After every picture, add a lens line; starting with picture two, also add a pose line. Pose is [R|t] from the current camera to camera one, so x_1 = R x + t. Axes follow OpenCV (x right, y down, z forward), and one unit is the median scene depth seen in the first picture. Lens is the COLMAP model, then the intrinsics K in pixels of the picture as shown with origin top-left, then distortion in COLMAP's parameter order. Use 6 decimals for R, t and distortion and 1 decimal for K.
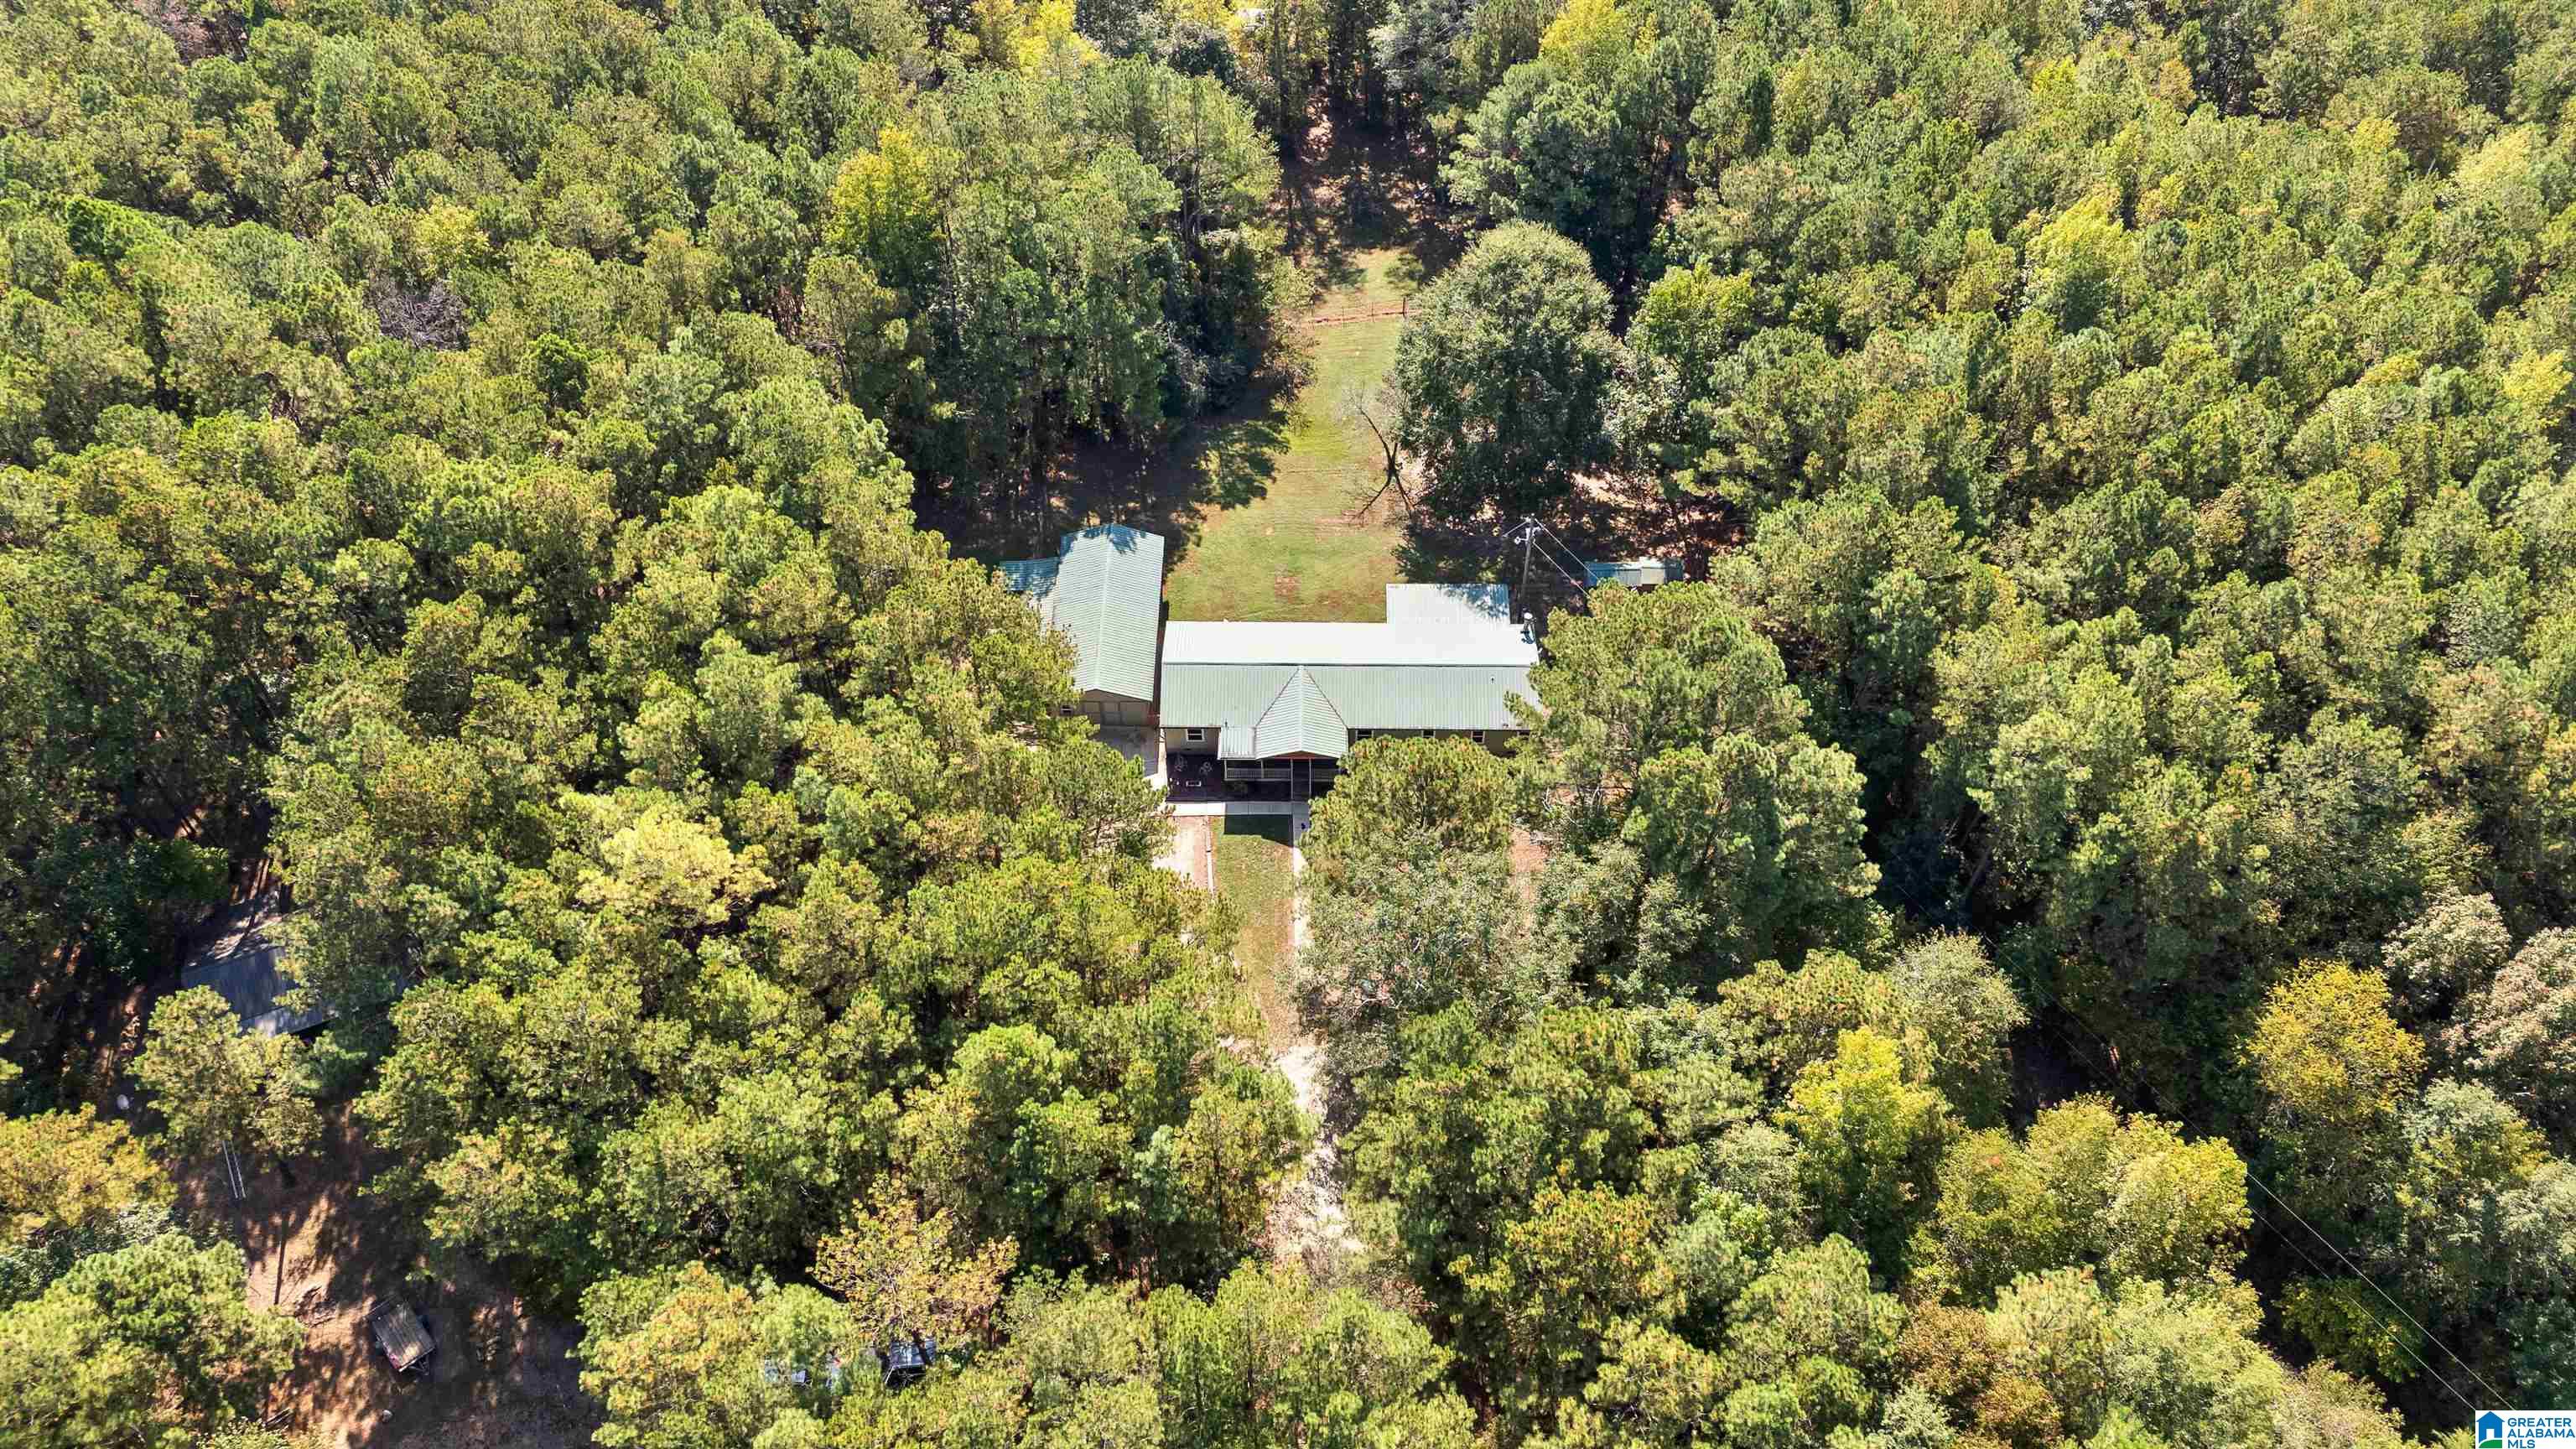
lens RADIAL K [[1860.8, 0, 1284.2], [0, 1860.8, 731.8], [0, 0, 1]] dist [0.056422, -0.026751]
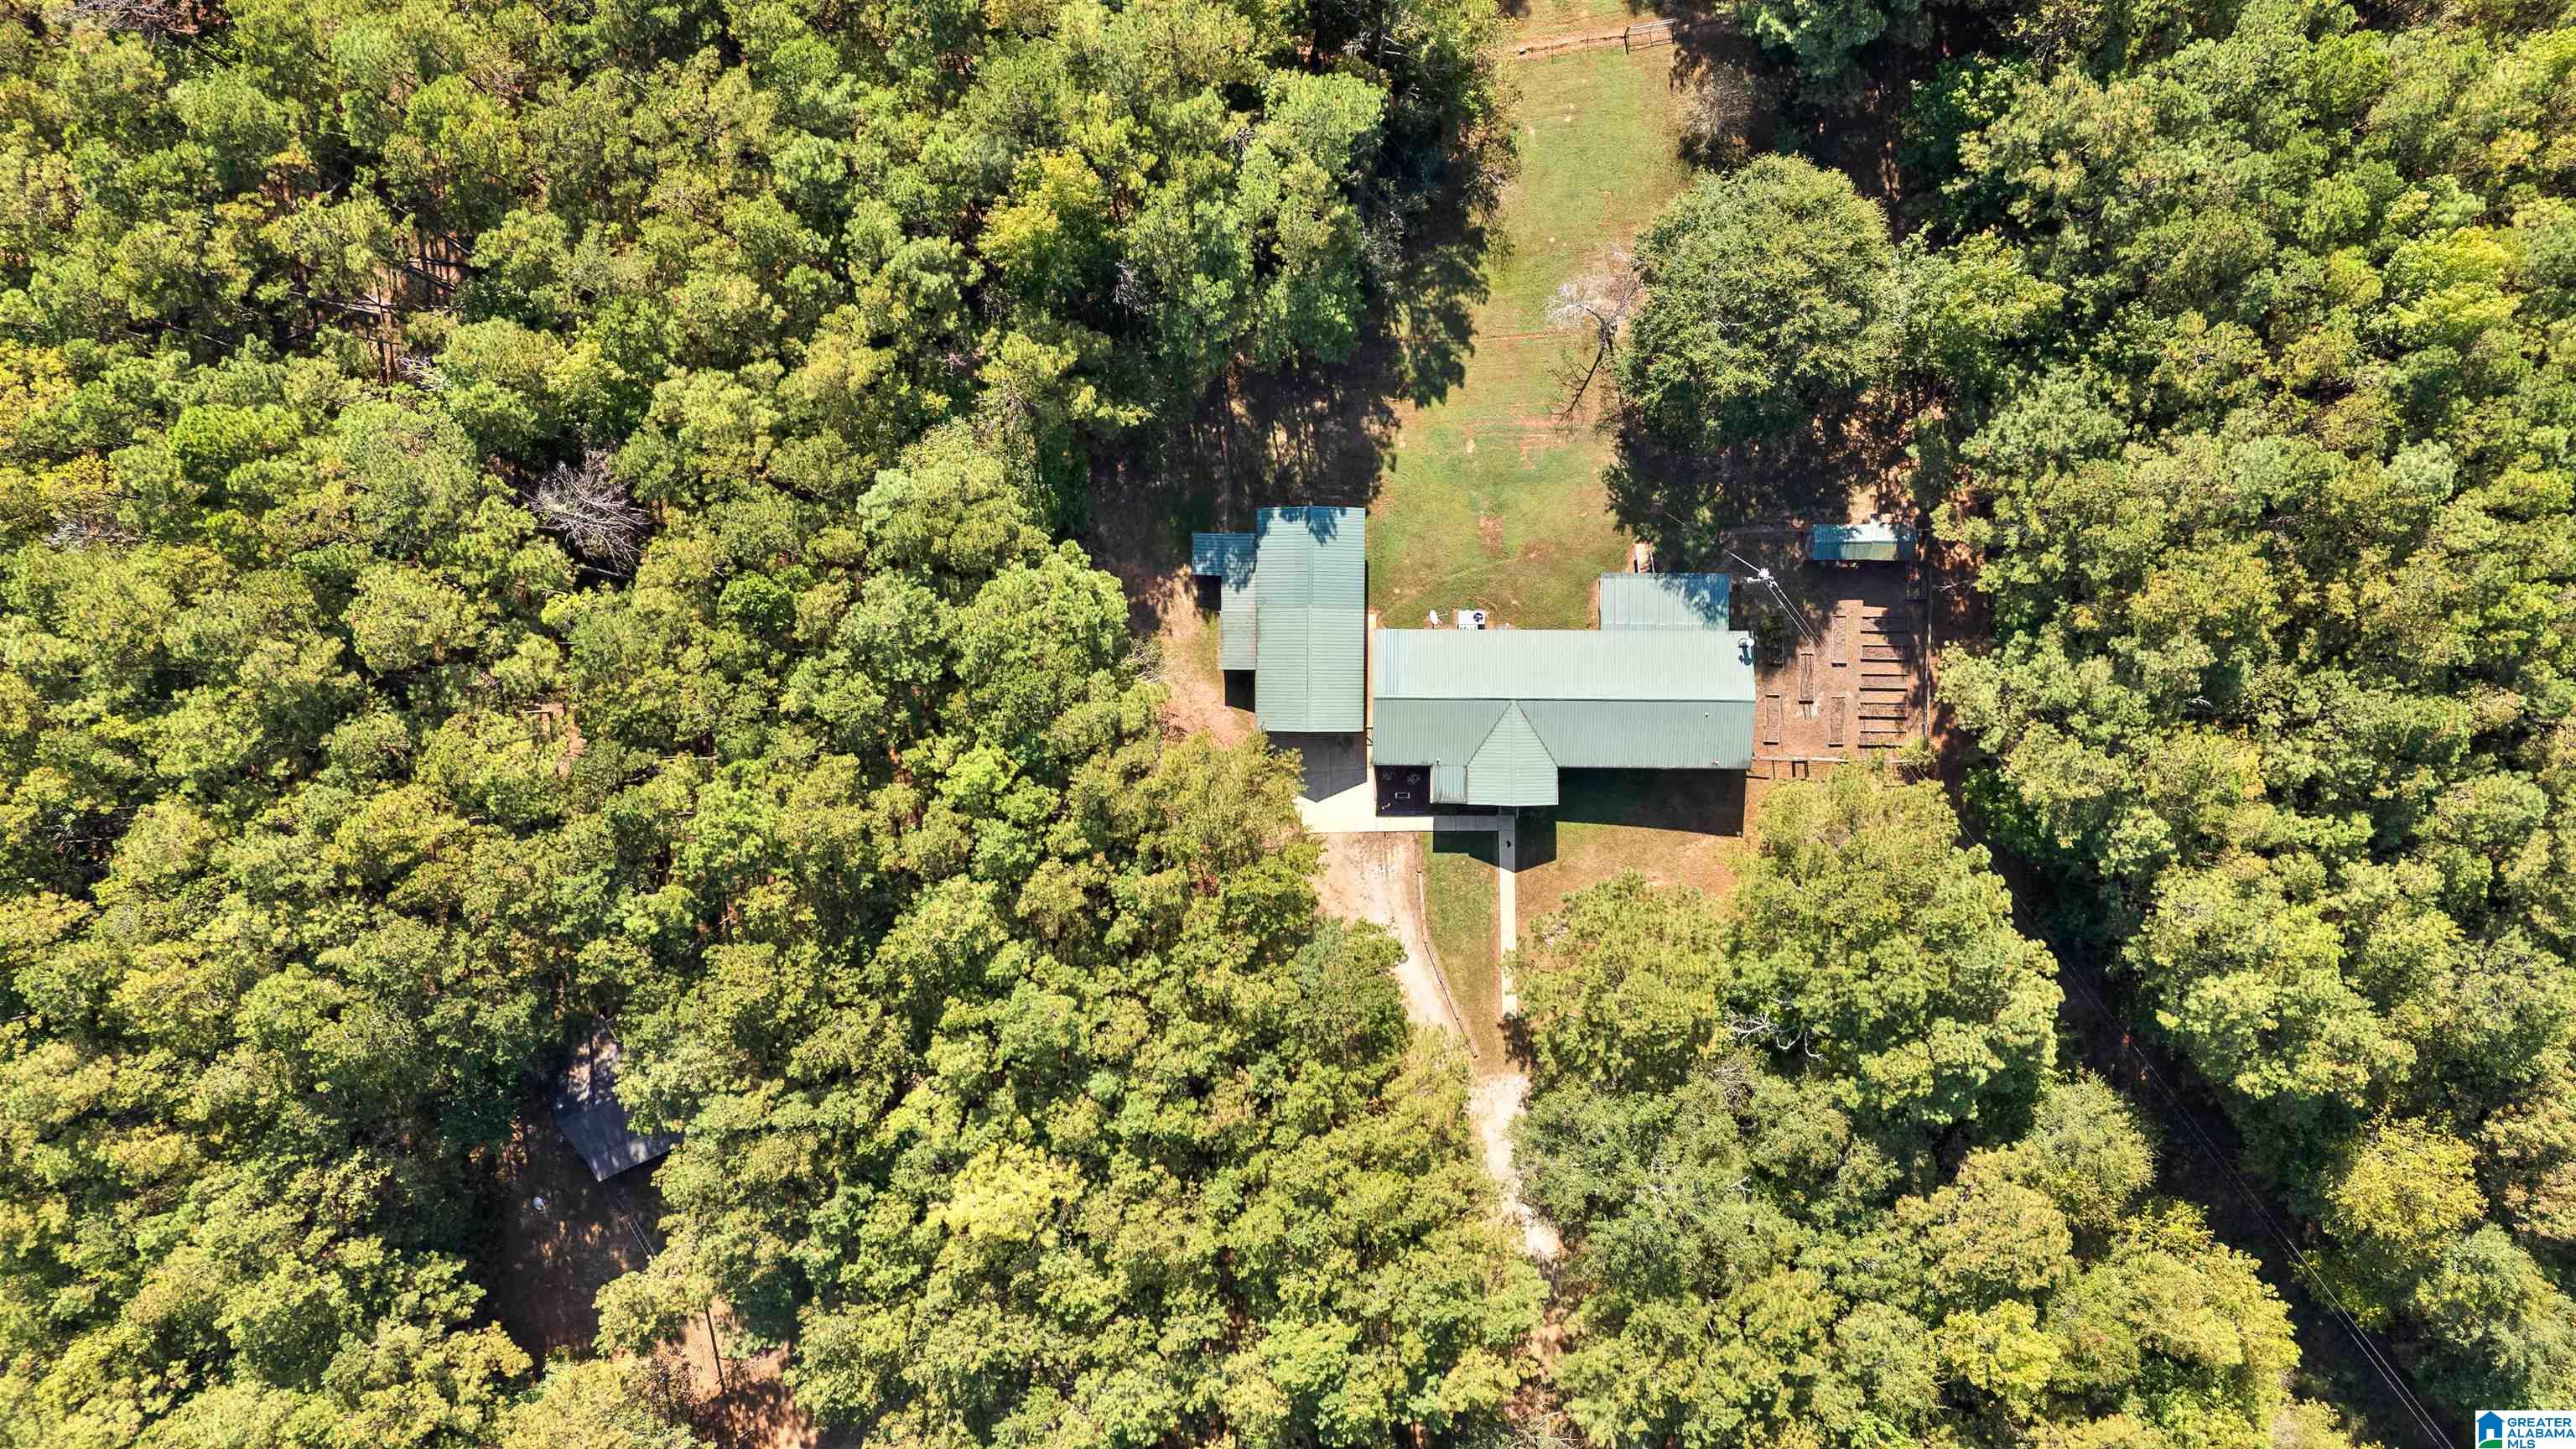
lens RADIAL K [[1860.8, 0, 1287.5], [0, 1860.8, 725.8], [0, 0, 1]] dist [0.056422, -0.026751]
pose [[0.999950, -0.009708, -0.002574, -0.103929], [0.009189, 0.780827, 0.624680, -0.615701], [-0.004054, -0.624672, 0.780877, 0.203374]]
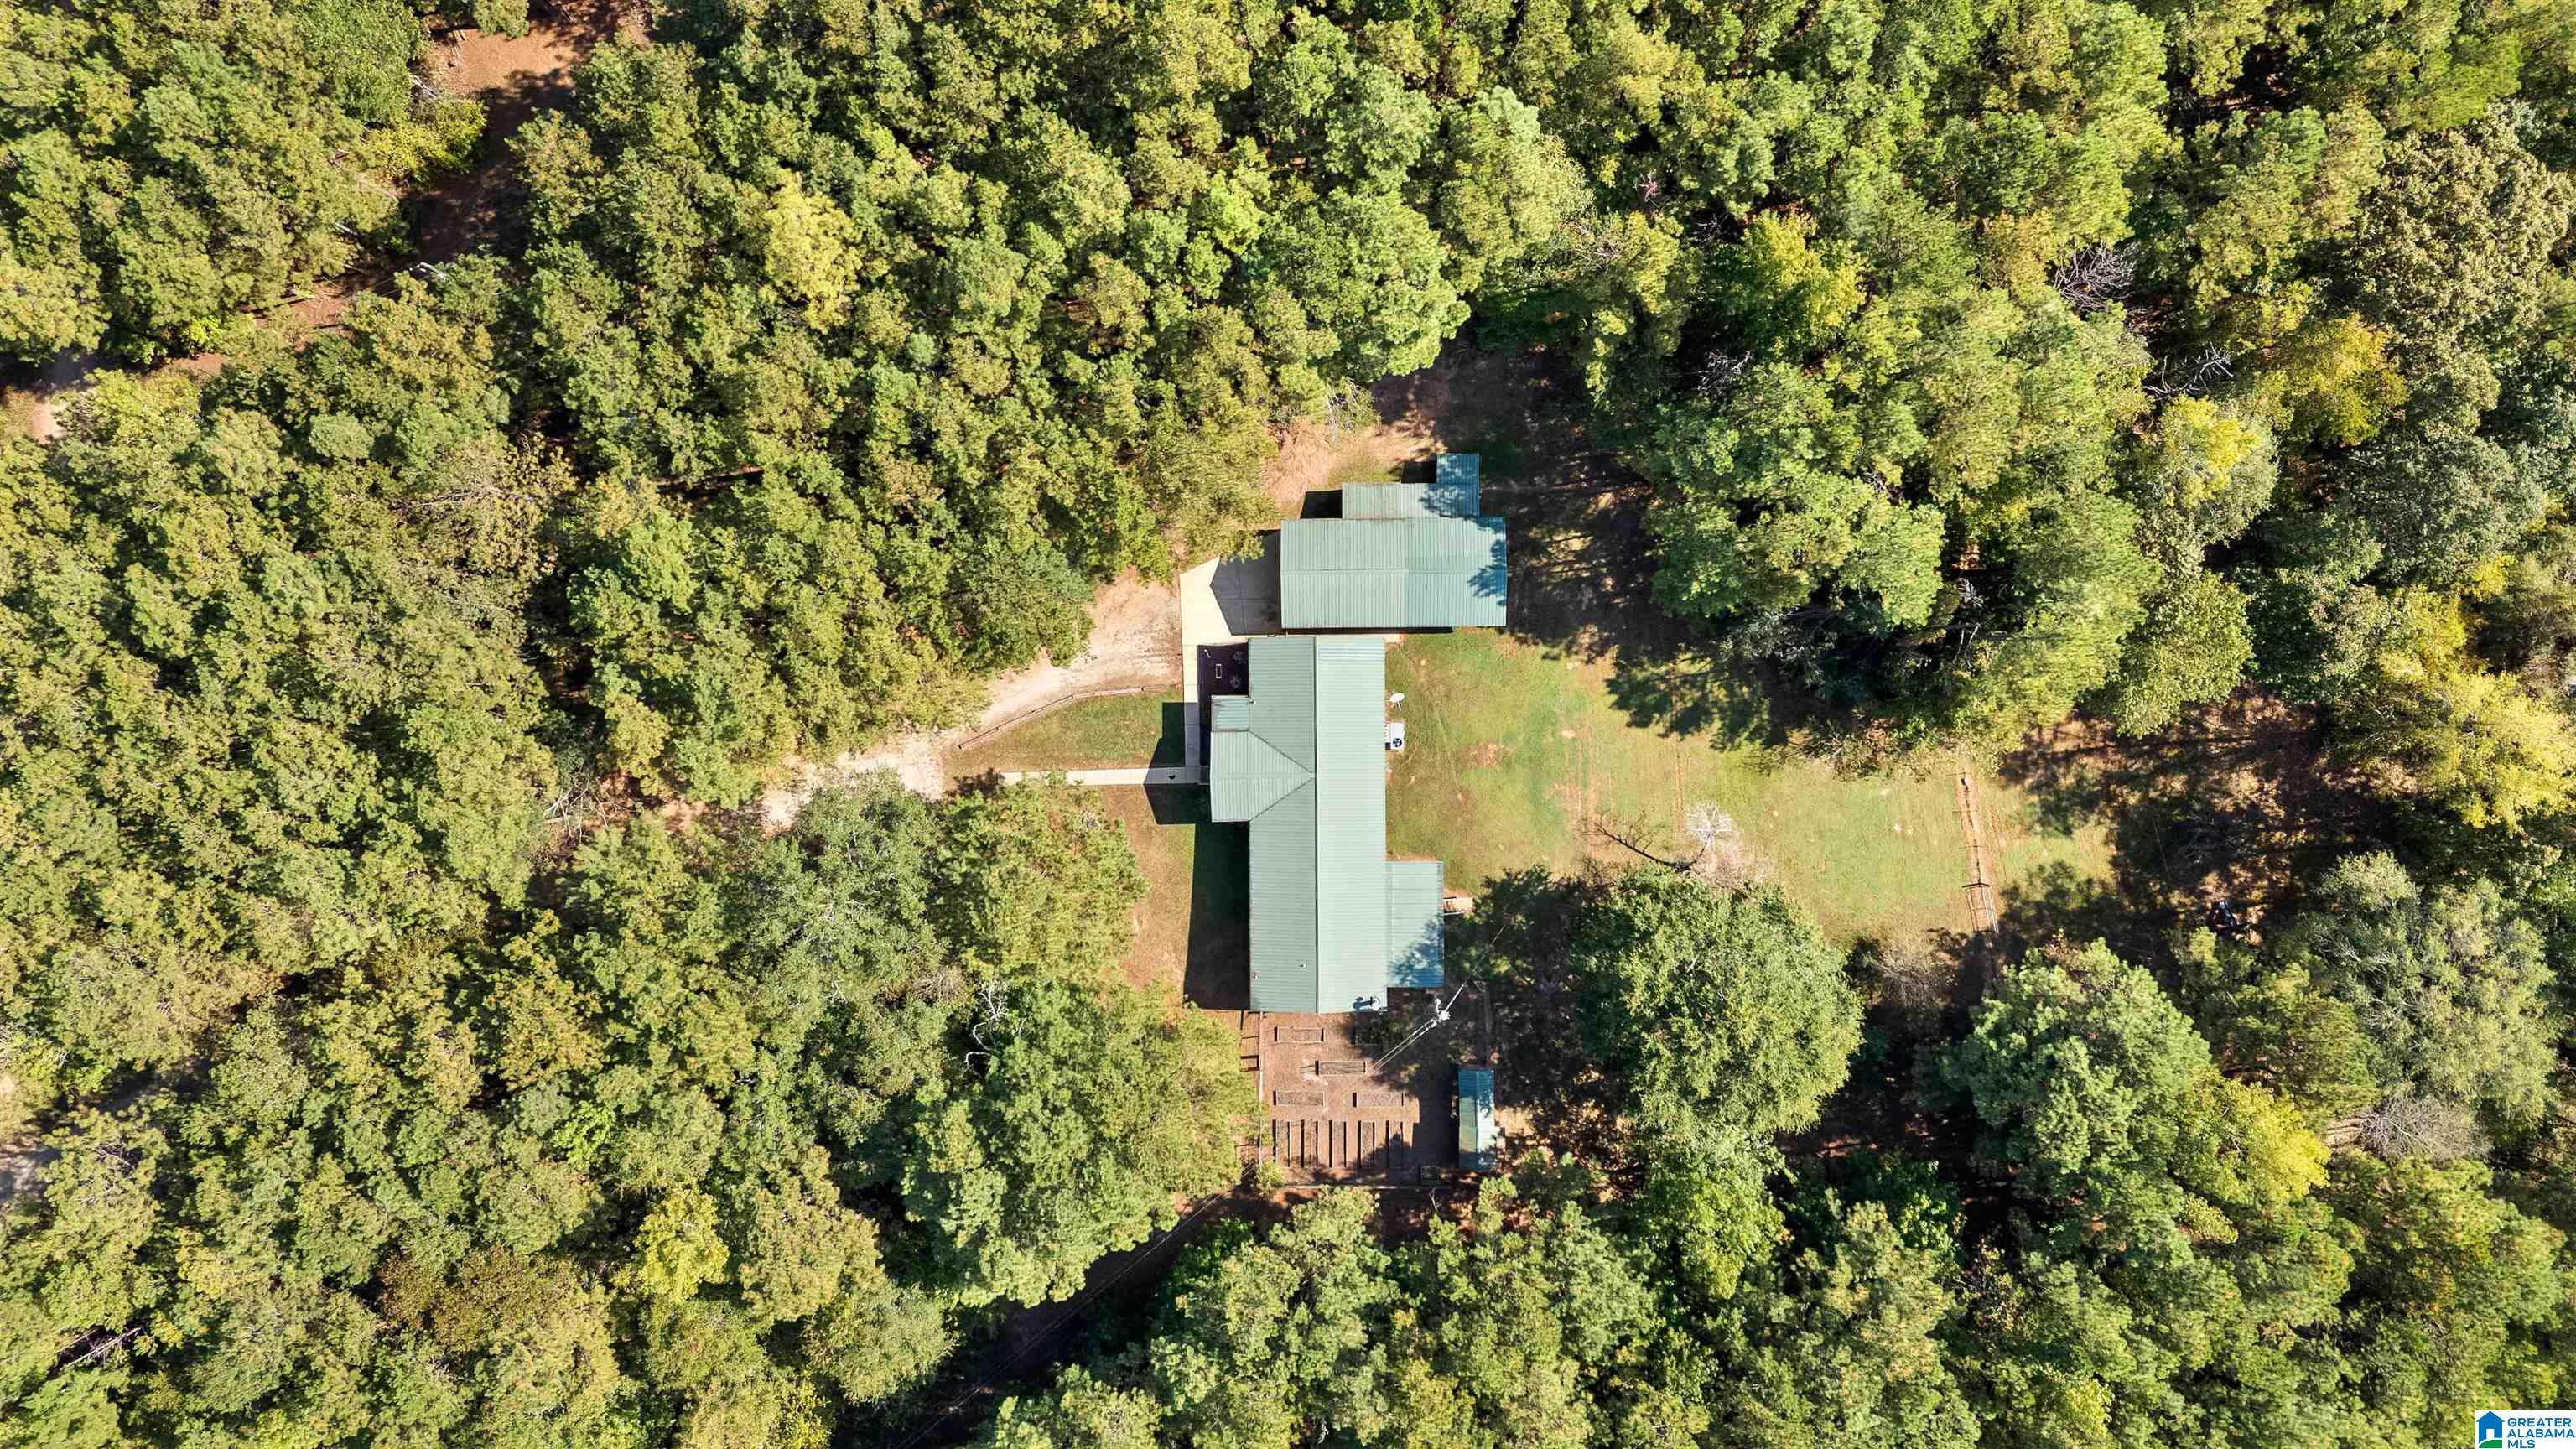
lens RADIAL K [[1860.8, 0, 1279.8], [0, 1860.8, 720.4], [0, 0, 1]] dist [0.056422, -0.026751]
pose [[0.024238, 0.999576, 0.016118, -0.034976], [-0.776891, 0.008686, 0.629575, -0.616433], [0.629168, -0.027782, 0.776772, 0.203379]]
